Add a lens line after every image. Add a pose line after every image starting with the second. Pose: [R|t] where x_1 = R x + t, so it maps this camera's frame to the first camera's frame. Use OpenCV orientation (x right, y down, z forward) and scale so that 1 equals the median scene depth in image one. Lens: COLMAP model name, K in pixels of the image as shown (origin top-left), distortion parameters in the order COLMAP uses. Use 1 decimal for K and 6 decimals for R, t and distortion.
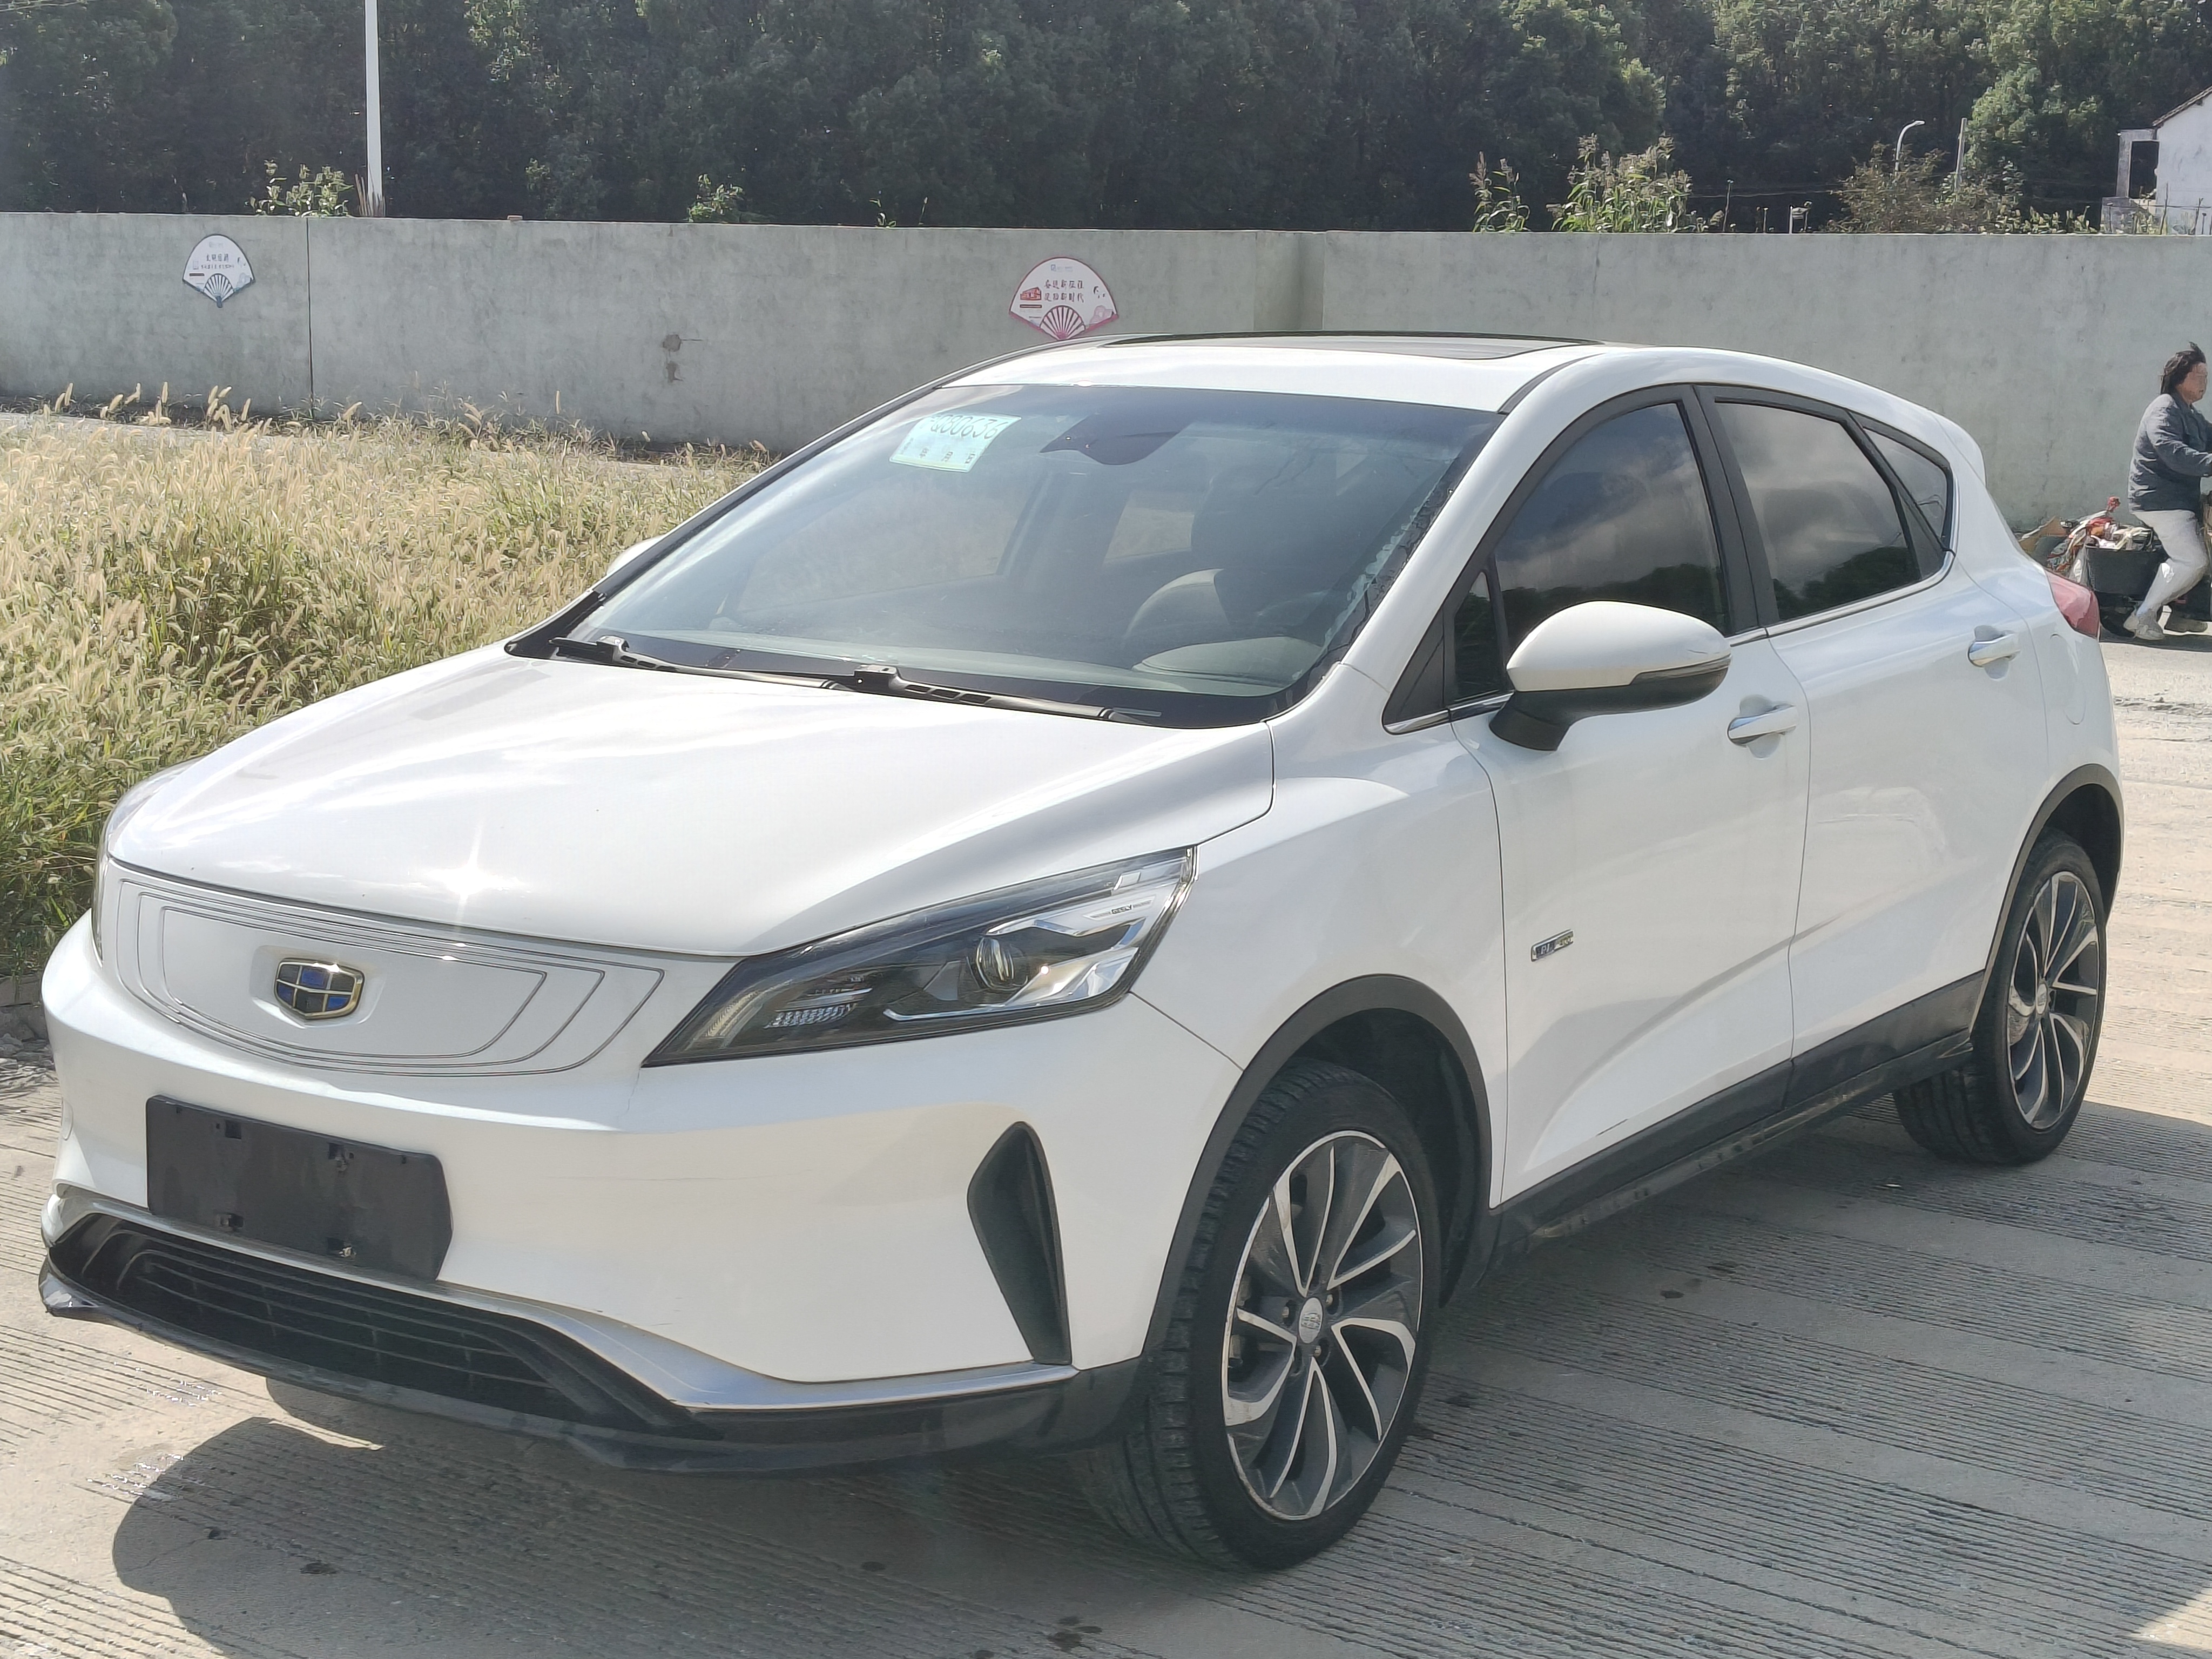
lens RADIAL K [[3344.1, 0, 1148.1], [0, 3344.1, 774.2], [0, 0, 1]] dist [0.325769, -1.382897]
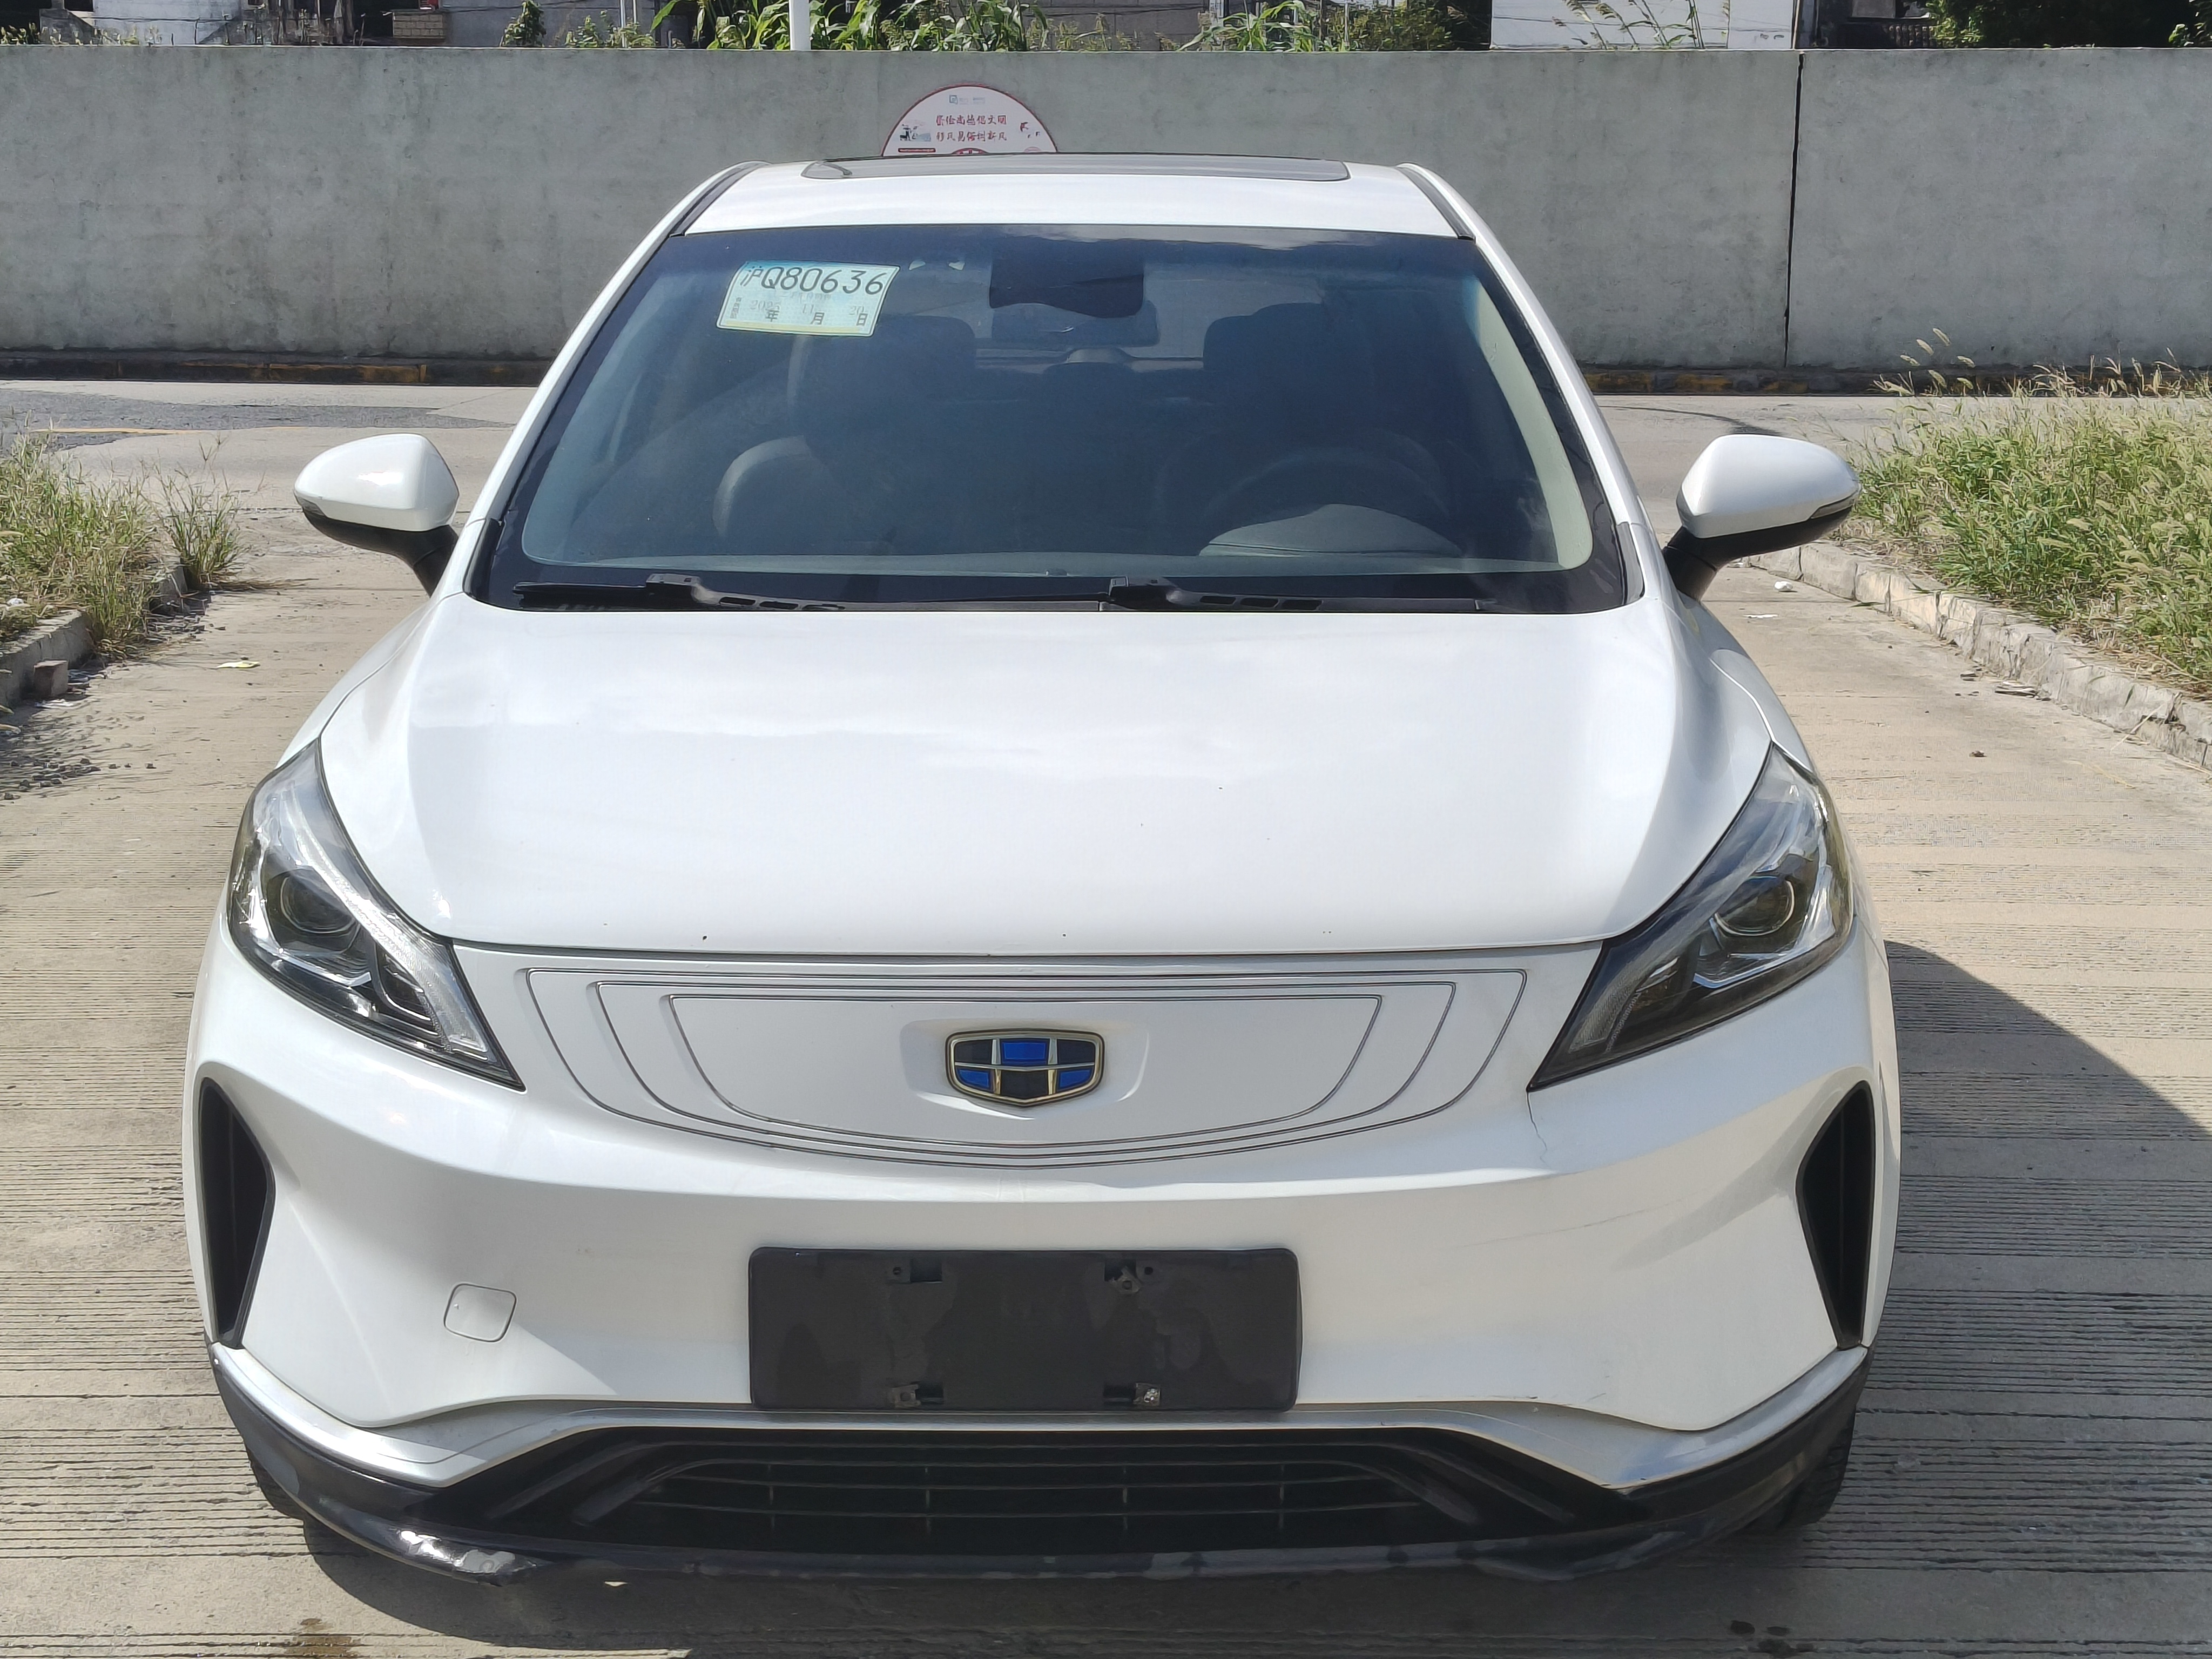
lens RADIAL K [[3326.9, 0, 1106.0], [0, 3326.9, 829.5], [0, 0, 1]] dist [0.292542, -1.088249]
pose [[0.825204, -0.134365, 0.548620, -0.623876], [0.096050, 0.990529, 0.098121, -0.059561], [-0.556608, -0.028274, 0.830294, 0.370283]]
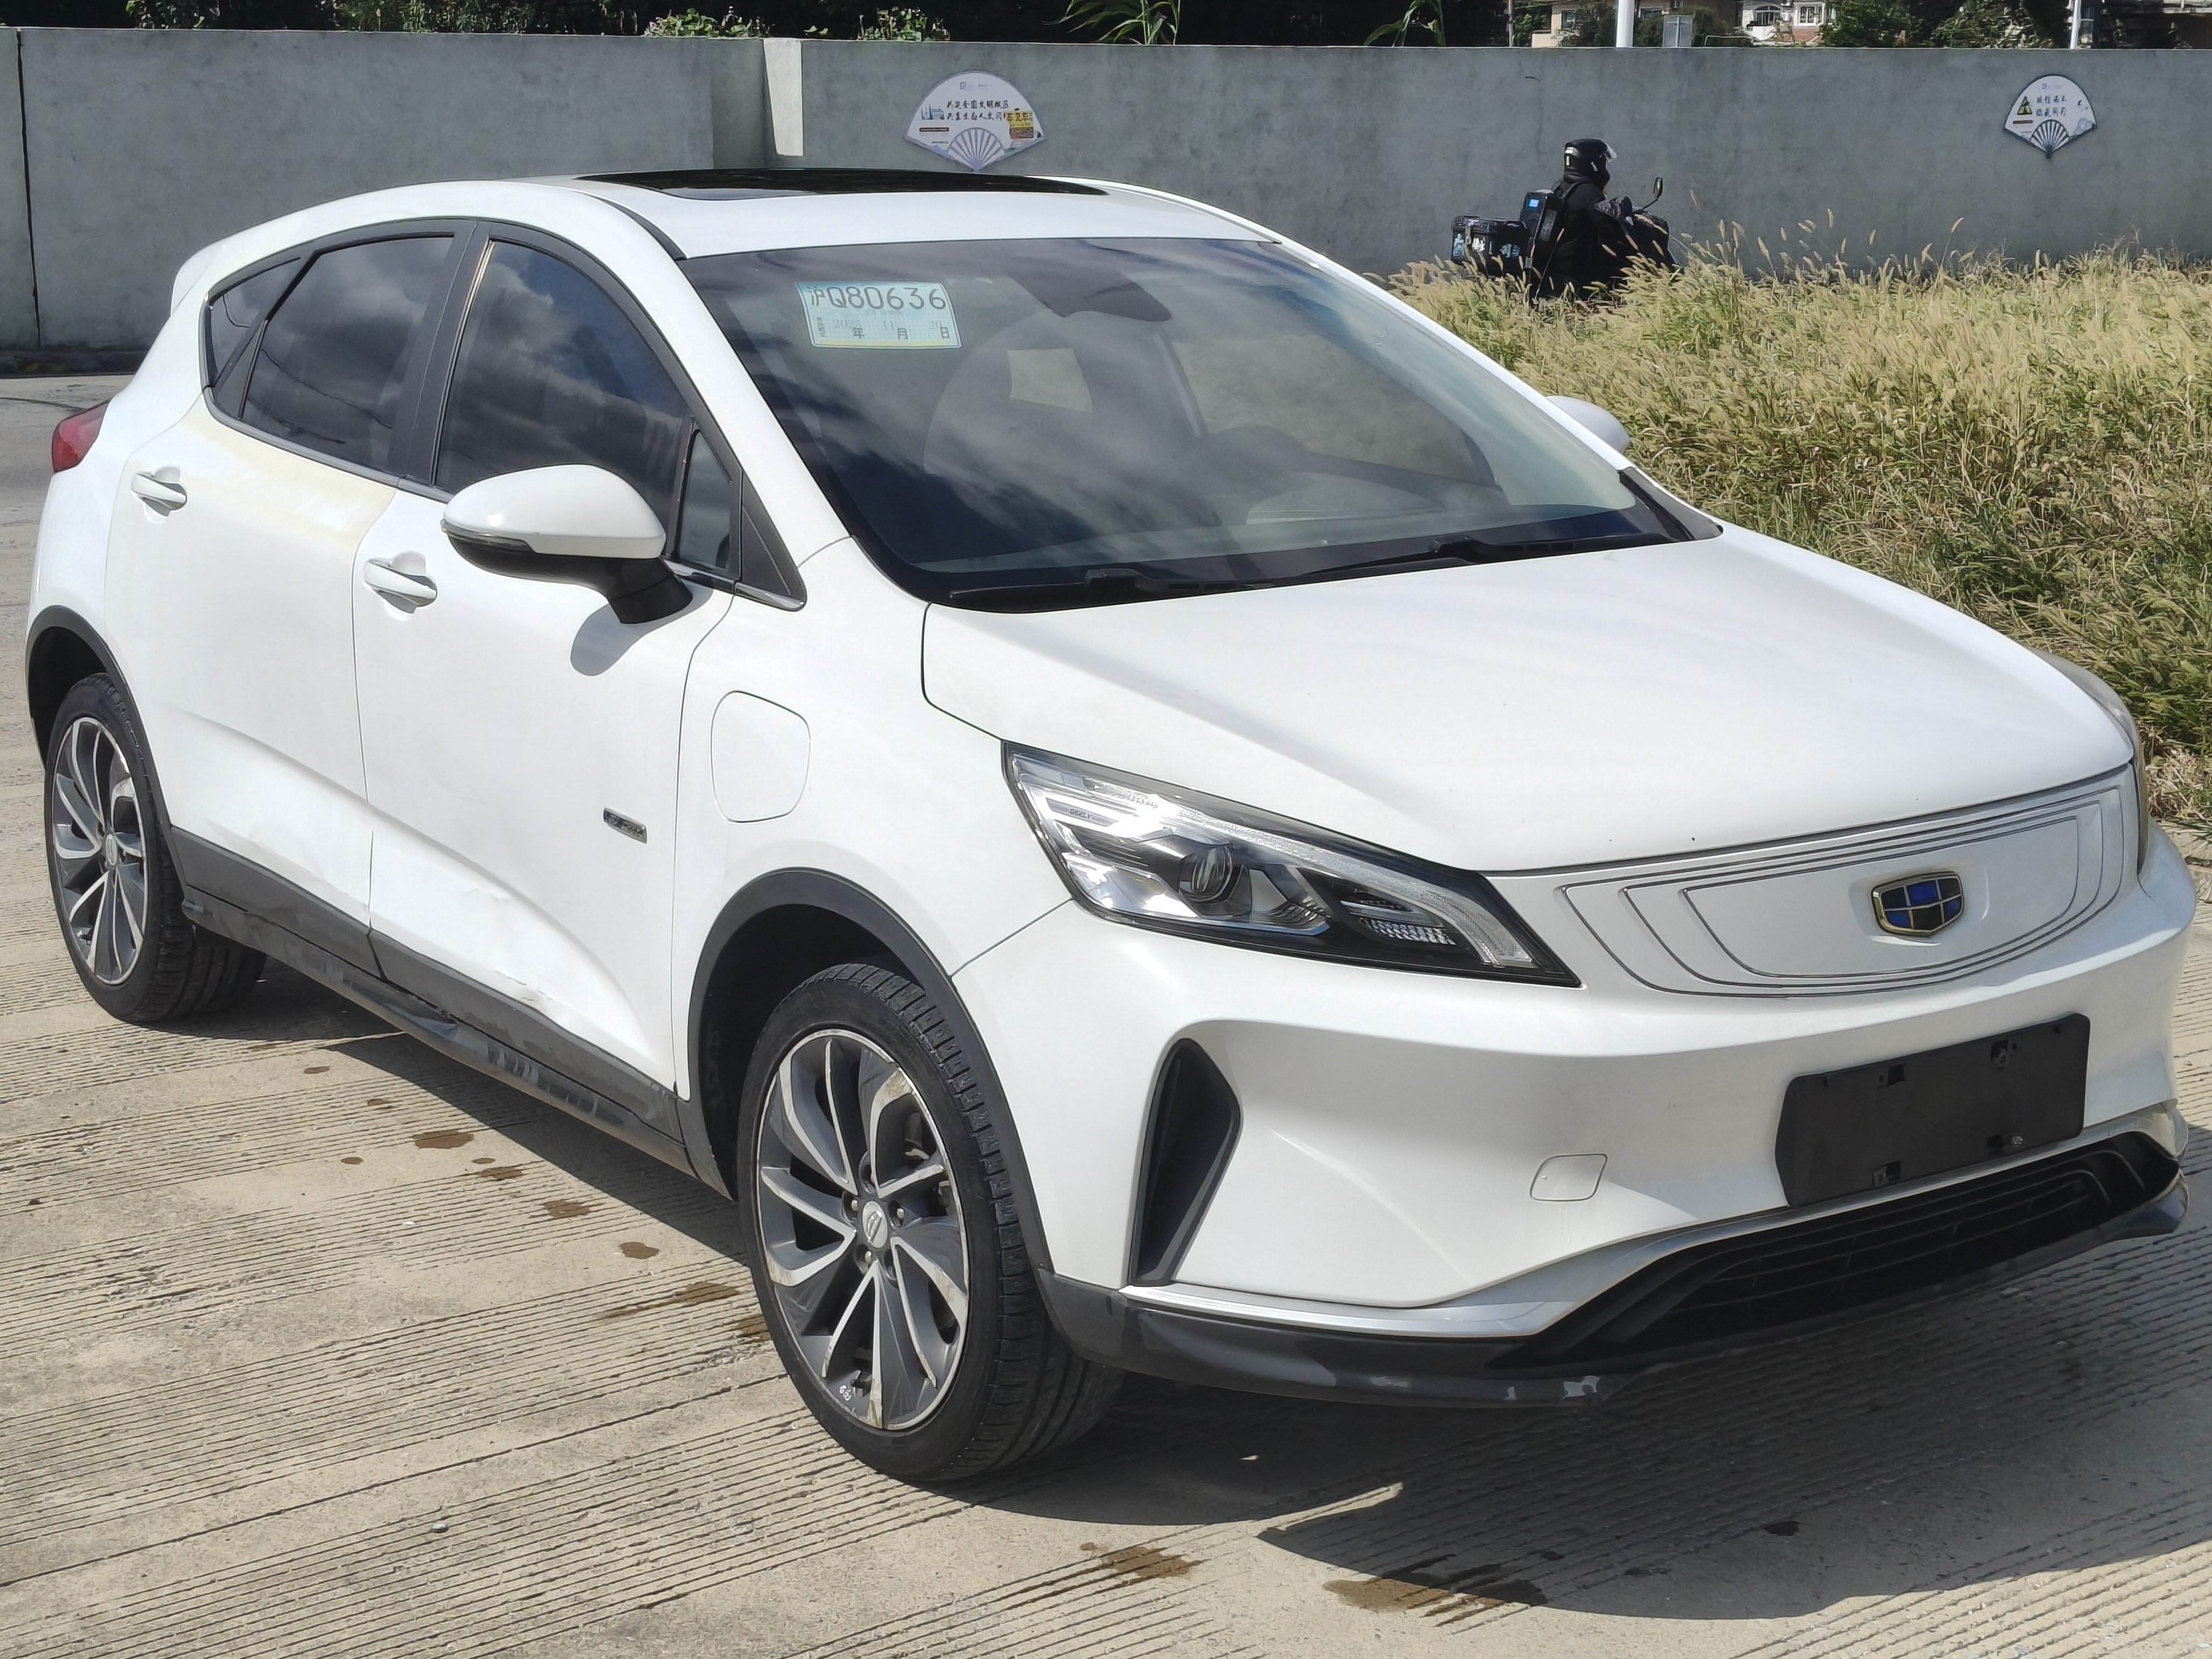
lens RADIAL K [[3326.9, 0, 1106.0], [0, 3326.9, 829.5], [0, 0, 1]] dist [0.292542, -1.088249]
pose [[0.338304, -0.220862, 0.914751, -1.179366], [0.141716, 0.972939, 0.182500, -0.162686], [-0.930305, 0.067894, 0.360449, 0.859931]]
